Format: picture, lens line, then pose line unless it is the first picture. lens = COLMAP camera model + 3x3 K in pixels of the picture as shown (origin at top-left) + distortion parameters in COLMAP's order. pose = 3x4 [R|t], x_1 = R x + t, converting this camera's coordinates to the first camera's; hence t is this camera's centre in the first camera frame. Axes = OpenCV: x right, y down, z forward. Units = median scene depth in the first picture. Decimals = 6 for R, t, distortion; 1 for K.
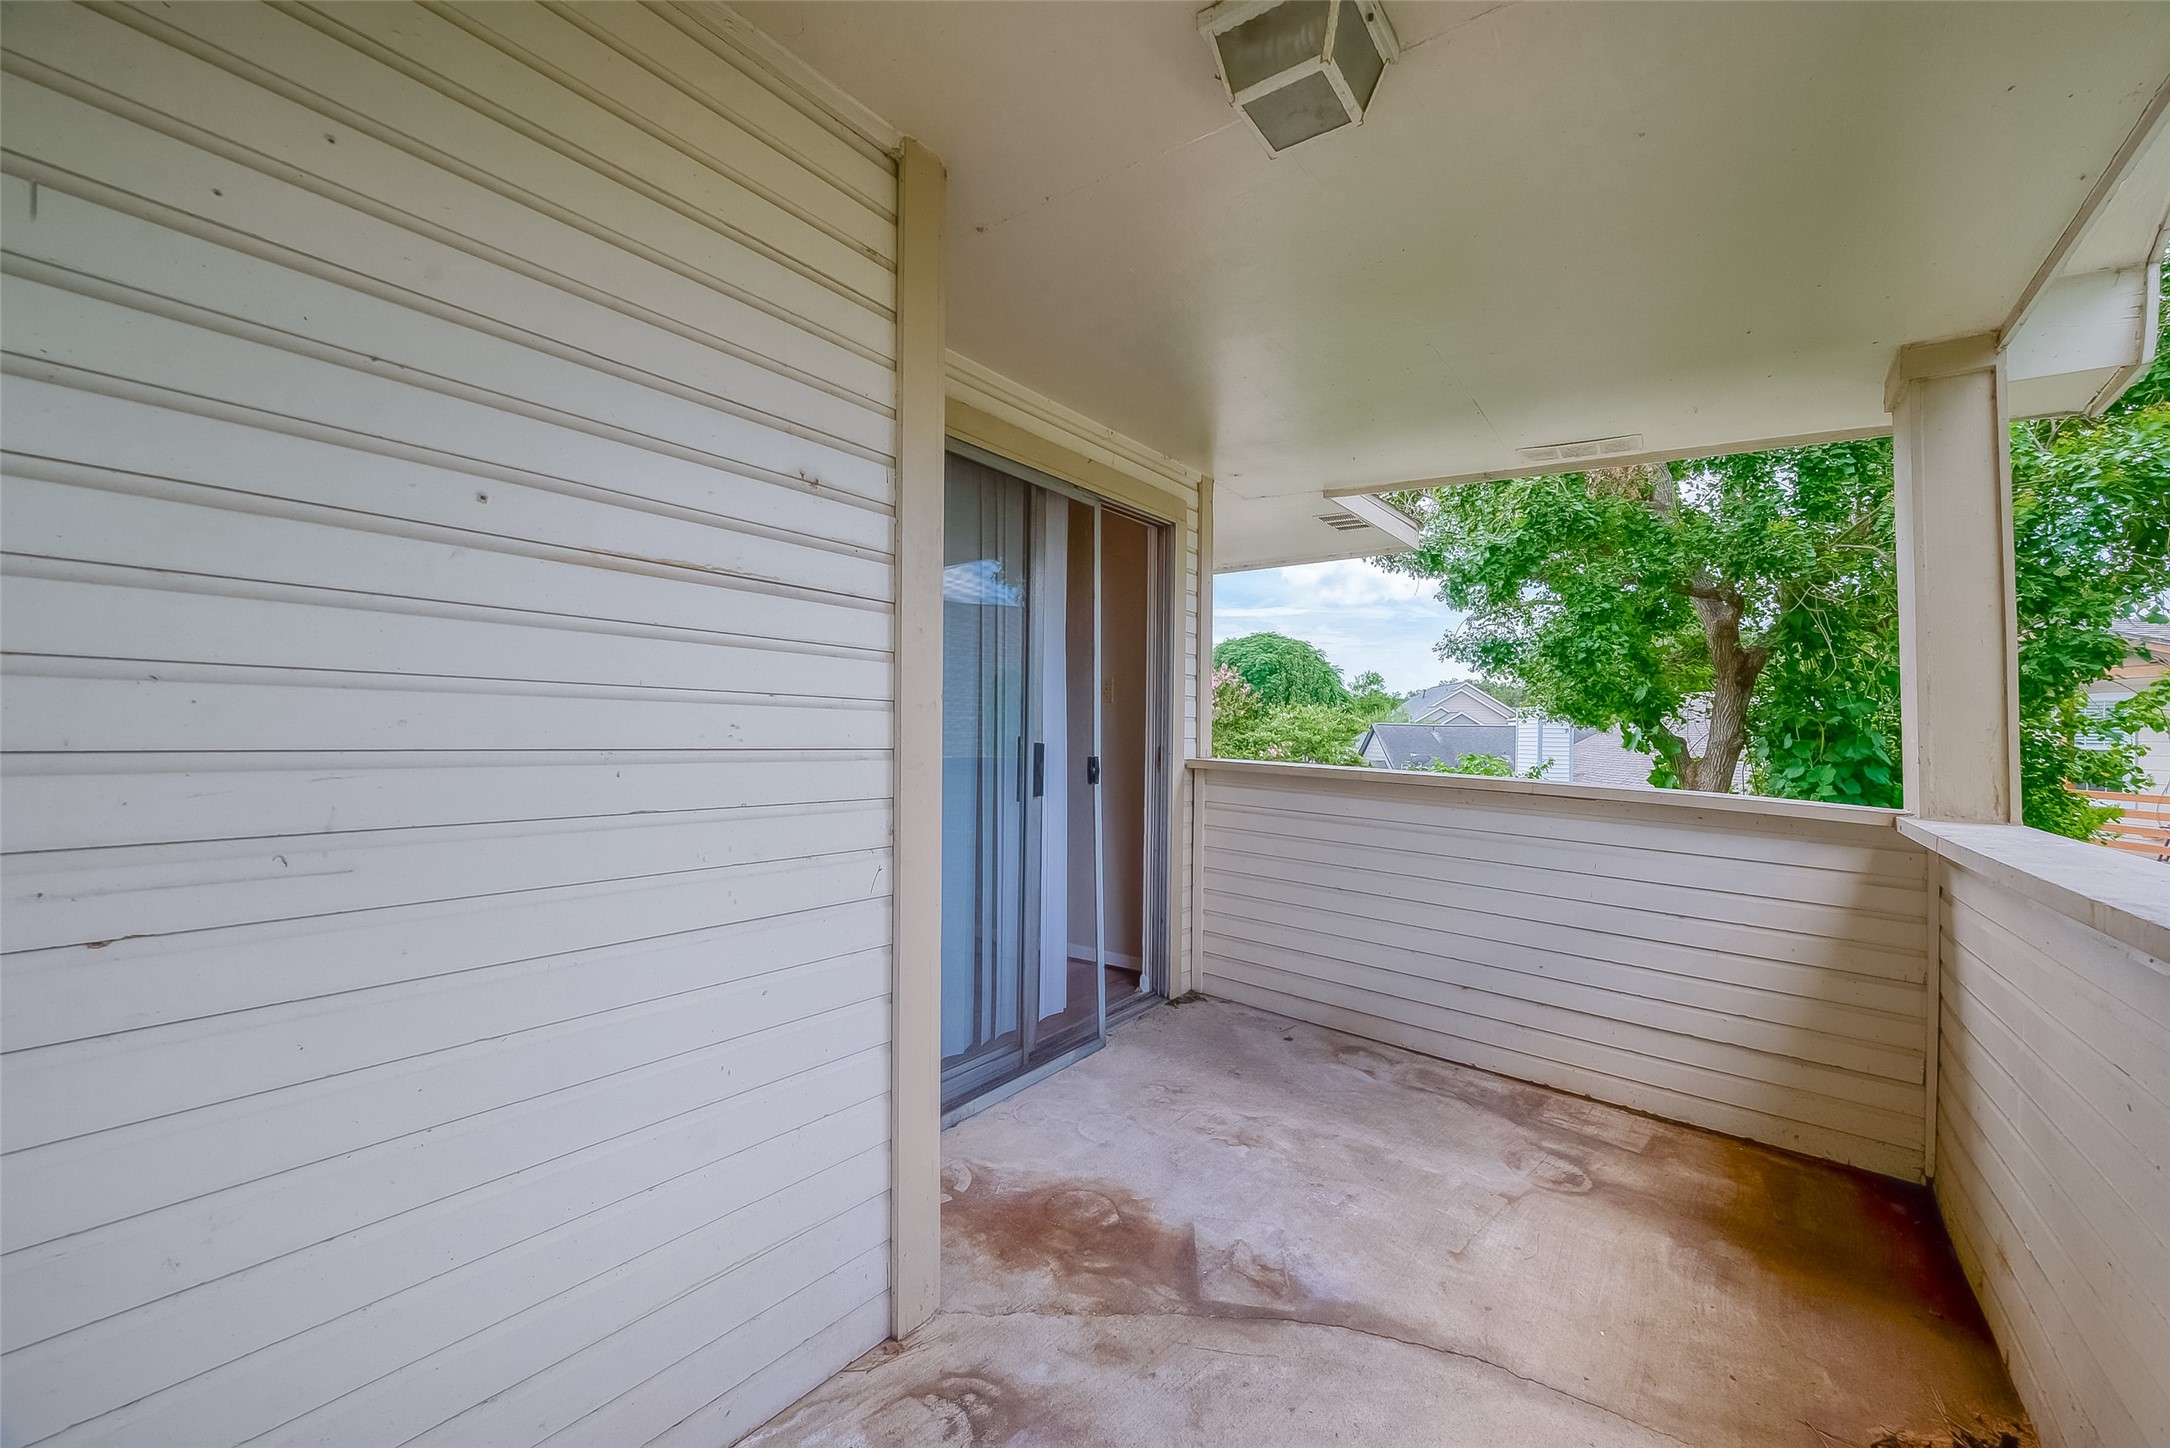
lens RADIAL K [[858.9, 0, 1085.0], [0, 858.9, 726.0], [0, 0, 1]] dist [-0.002277, 0.001123]
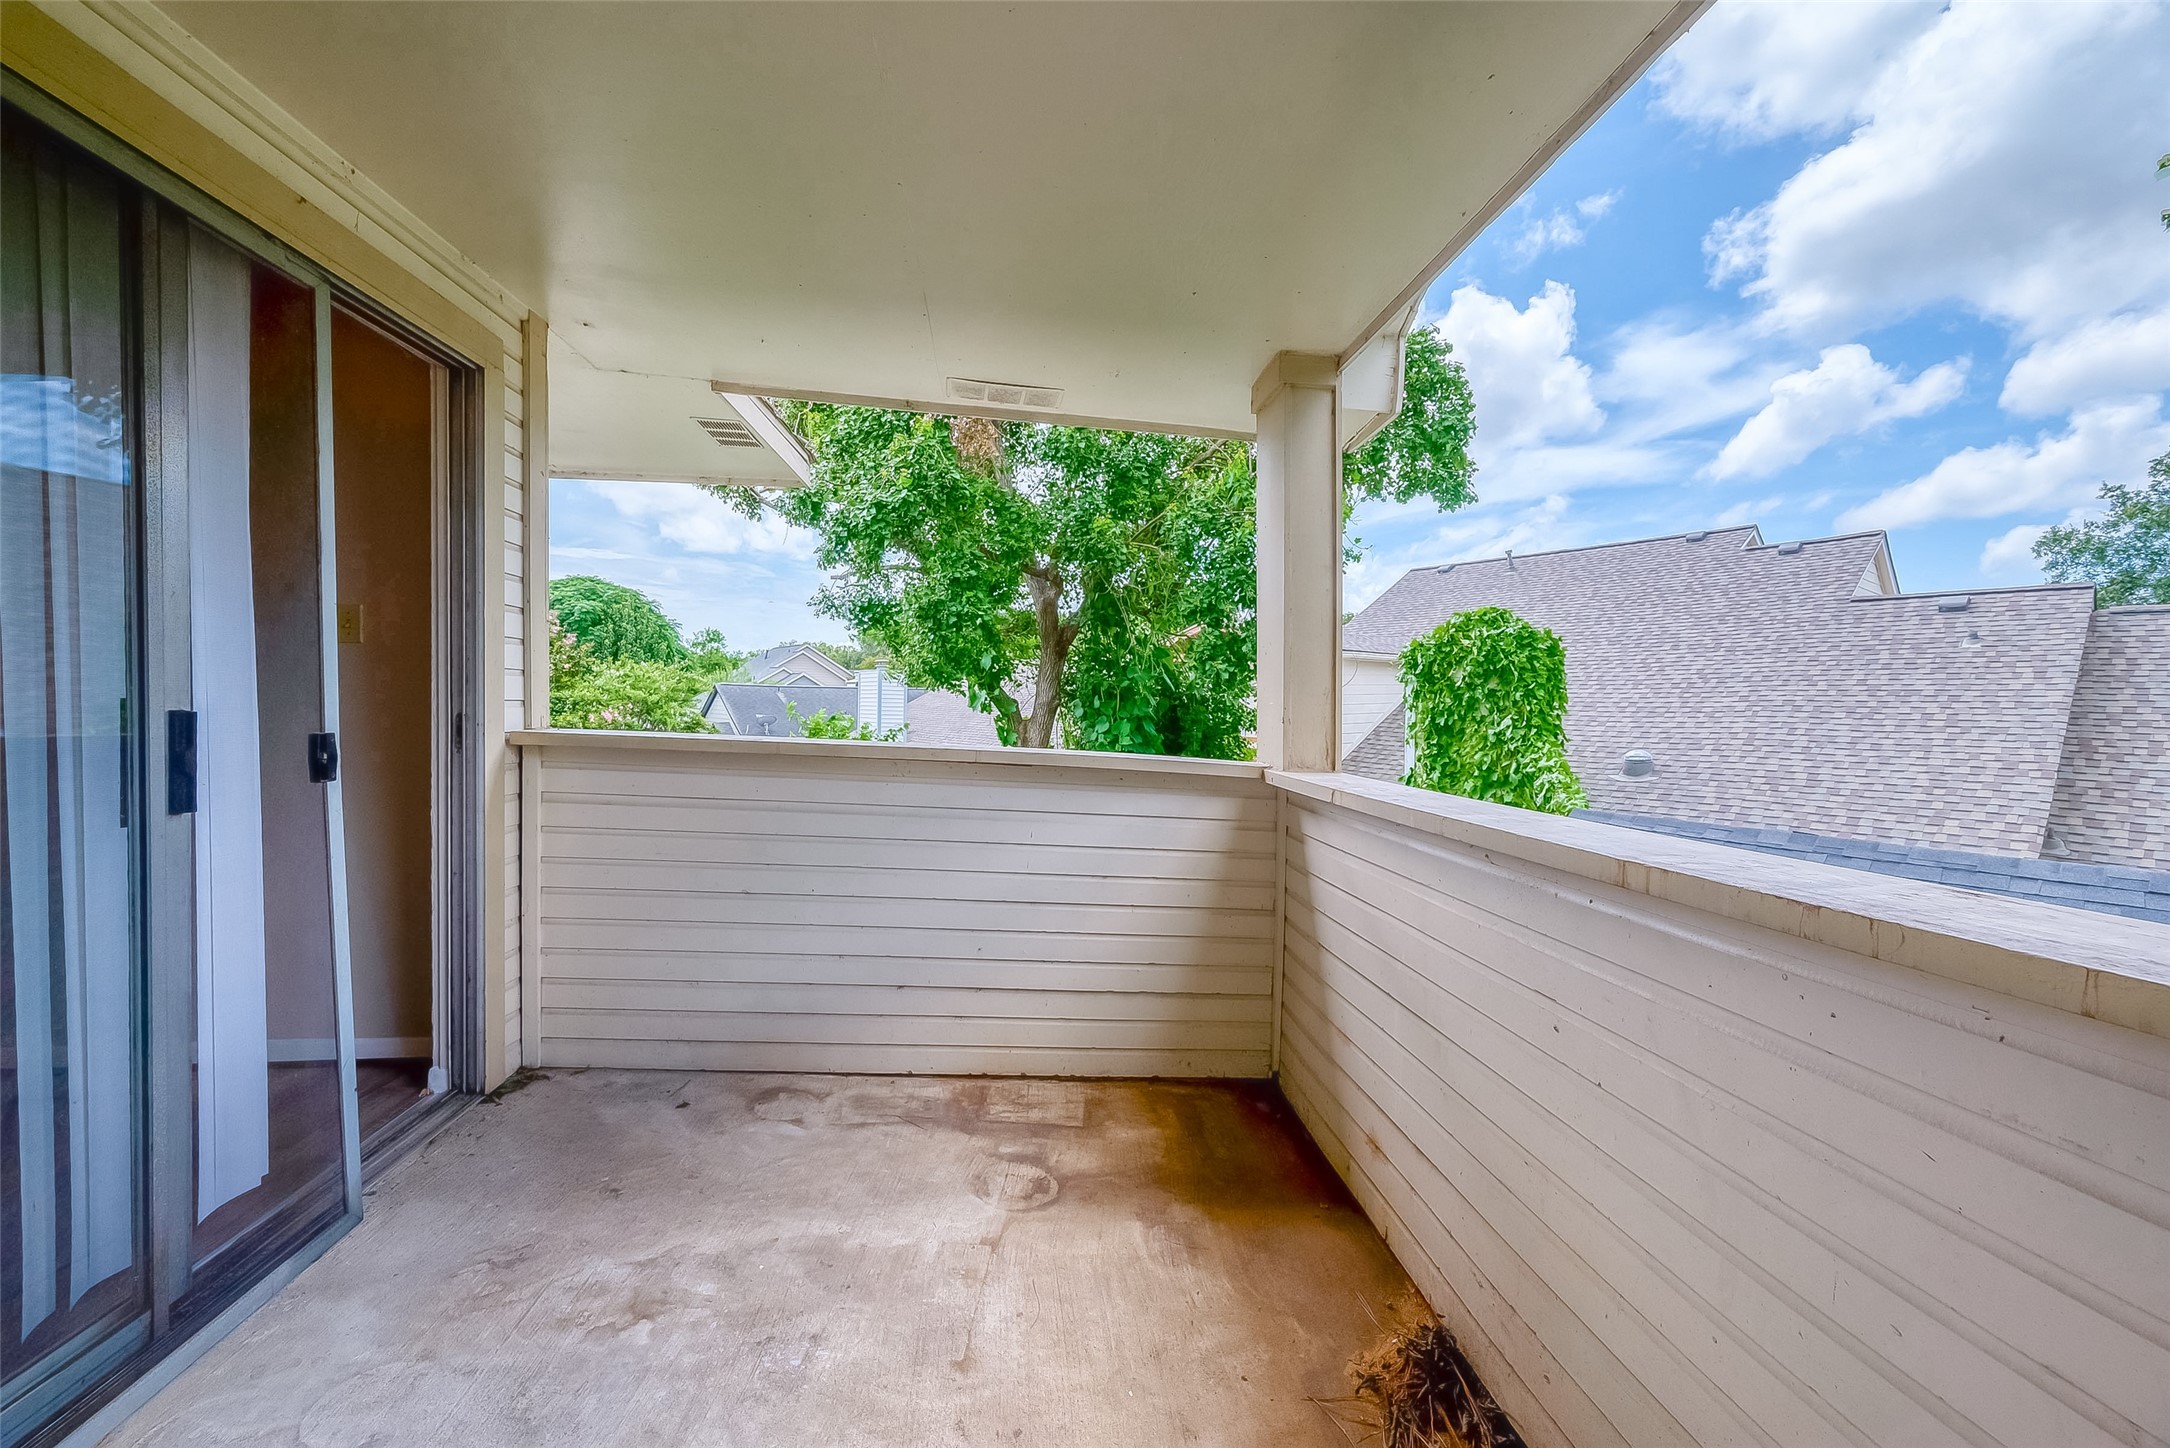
lens RADIAL K [[858.9, 0, 1089.2], [0, 858.9, 722.9], [0, 0, 1]] dist [-0.002277, 0.001123]
pose [[0.739319, -0.017592, 0.673125, 0.002511], [-0.010934, 0.999213, 0.038124, 0.001871], [-0.673266, -0.035546, 0.738545, 0.225161]]
